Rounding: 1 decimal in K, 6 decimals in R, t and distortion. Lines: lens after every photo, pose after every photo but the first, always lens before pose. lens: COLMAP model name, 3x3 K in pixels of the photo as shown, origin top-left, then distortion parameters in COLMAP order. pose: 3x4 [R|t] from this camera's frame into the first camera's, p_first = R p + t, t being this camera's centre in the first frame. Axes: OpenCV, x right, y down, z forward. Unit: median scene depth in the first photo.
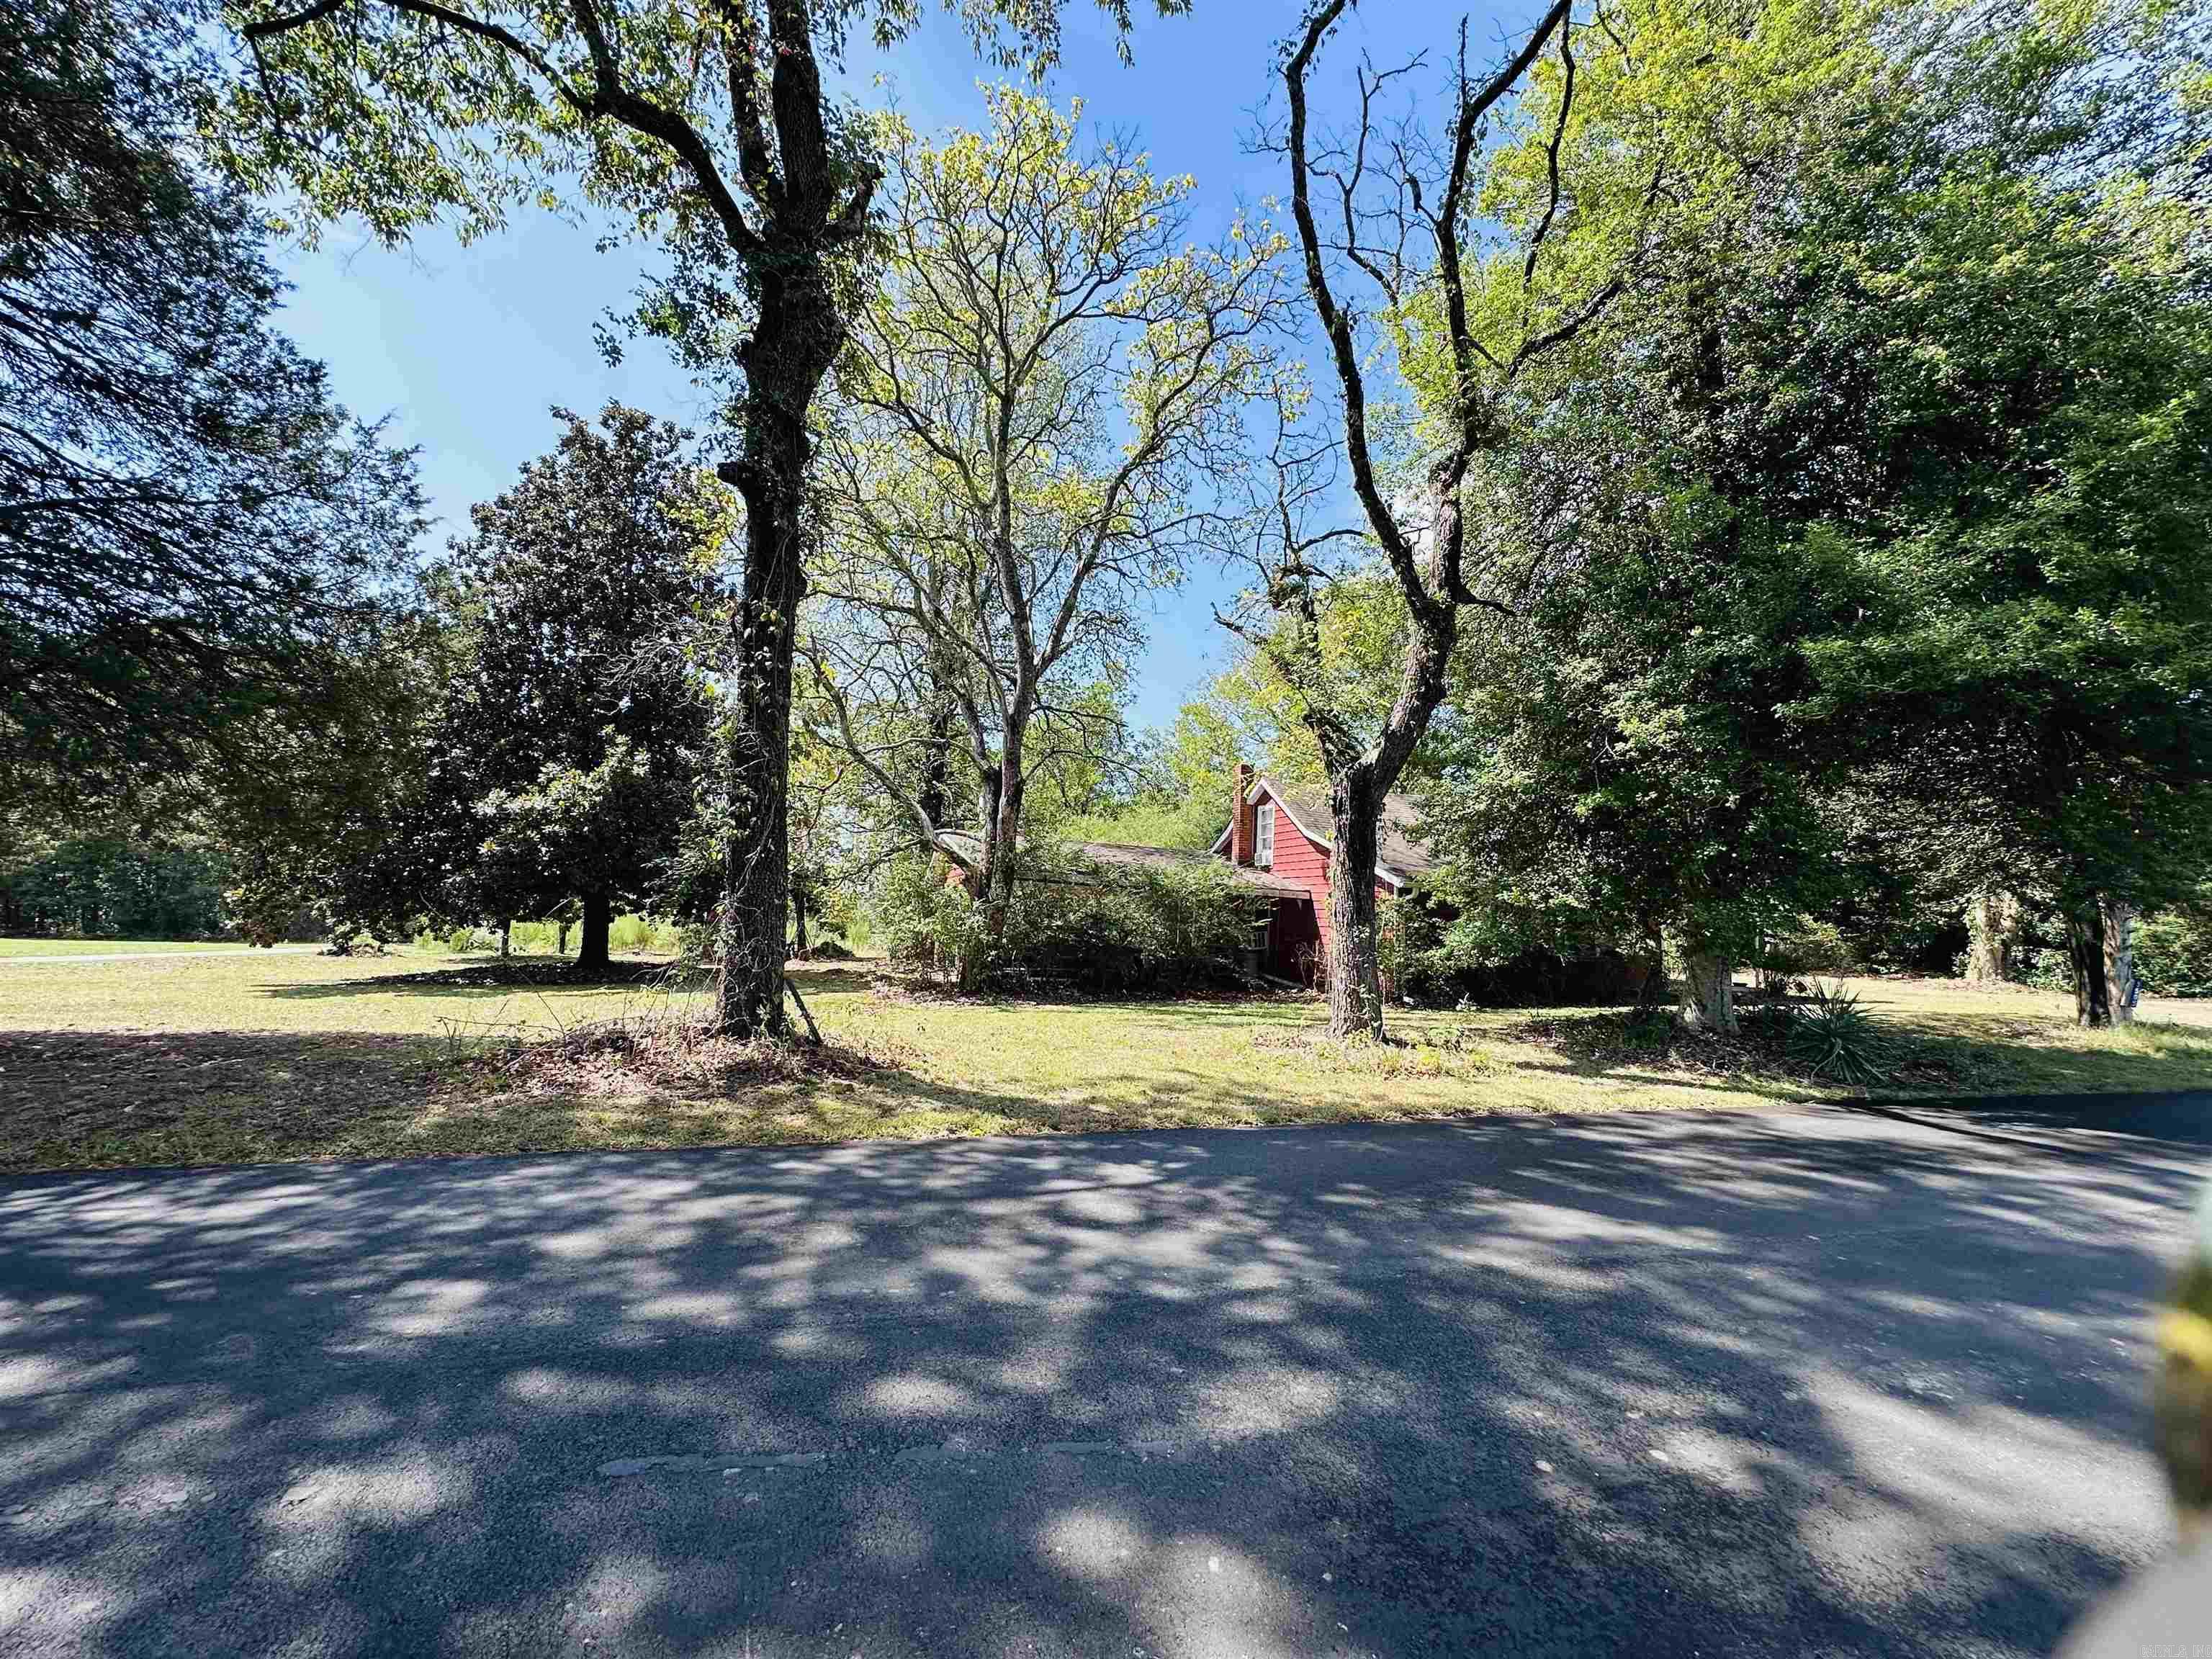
lens RADIAL K [[882.6, 0, 1106.0], [0, 882.6, 829.5], [0, 0, 1]] dist [0.000089, -0.000159]
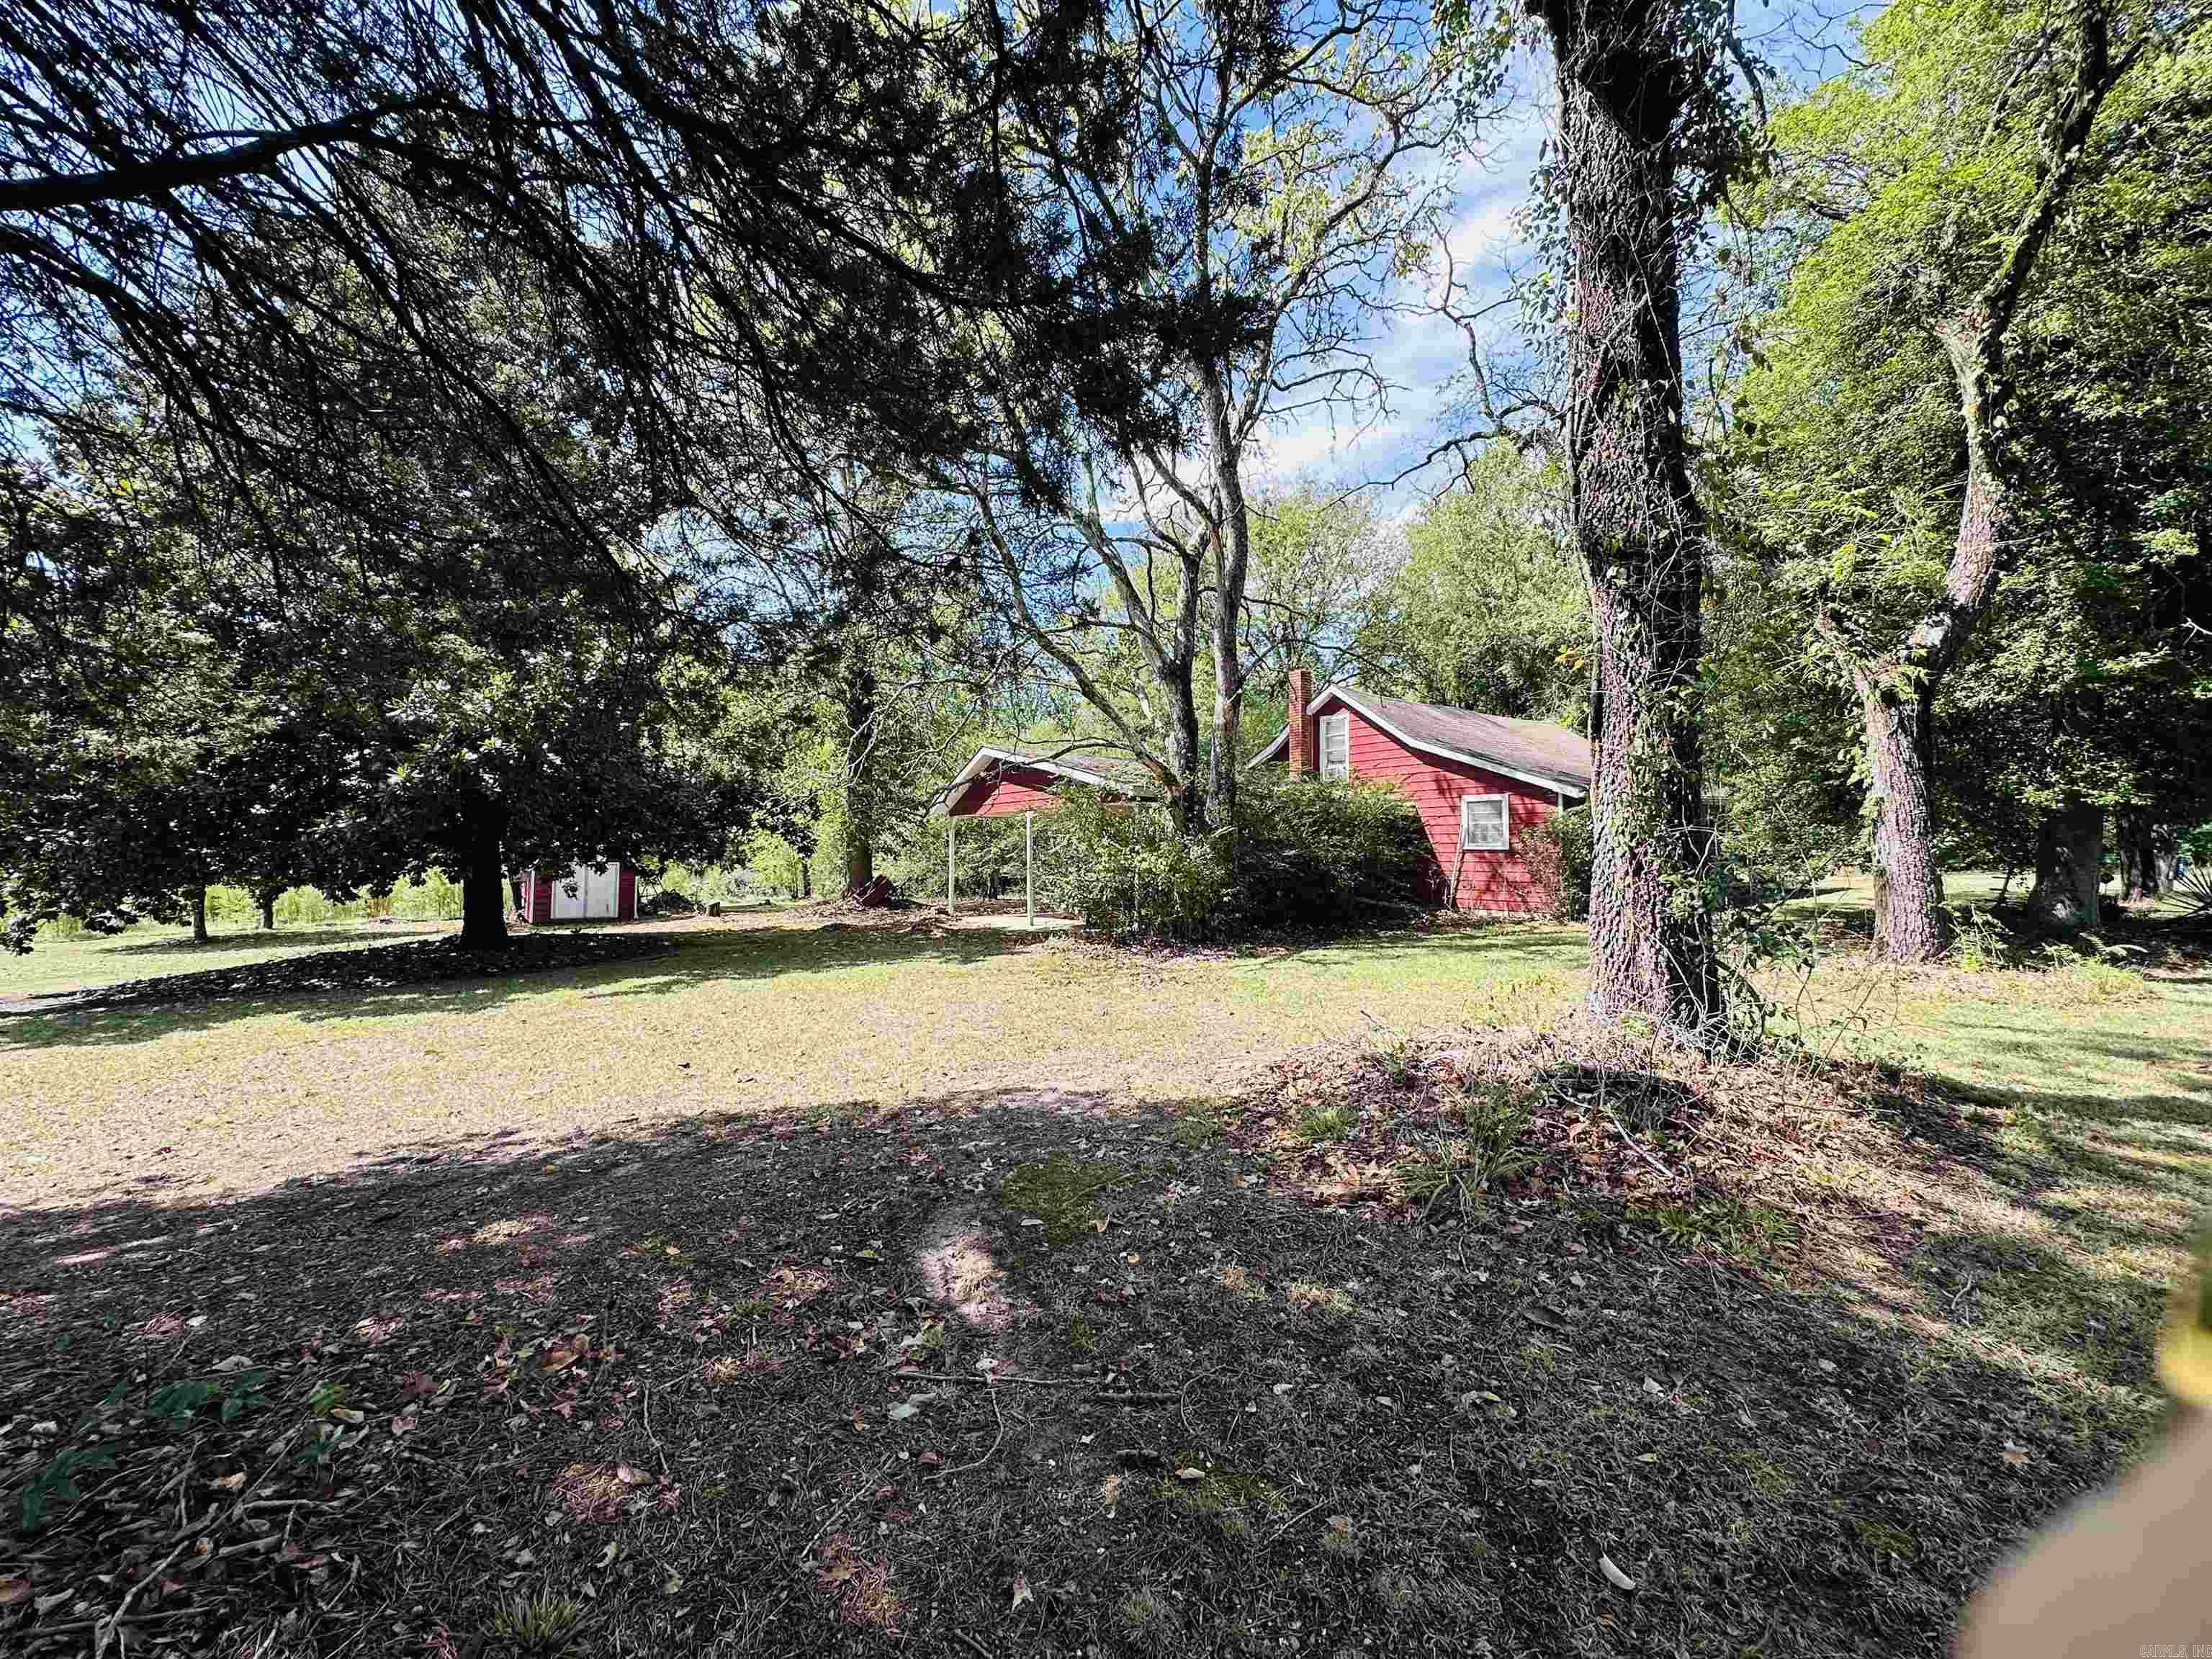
lens RADIAL K [[882.6, 0, 1106.0], [0, 882.6, 829.5], [0, 0, 1]] dist [0.000089, -0.000159]
pose [[0.948233, -0.039292, 0.315134, -0.411776], [0.012115, 0.996070, 0.087740, 0.008694], [-0.317343, -0.079380, 0.944983, 0.240015]]
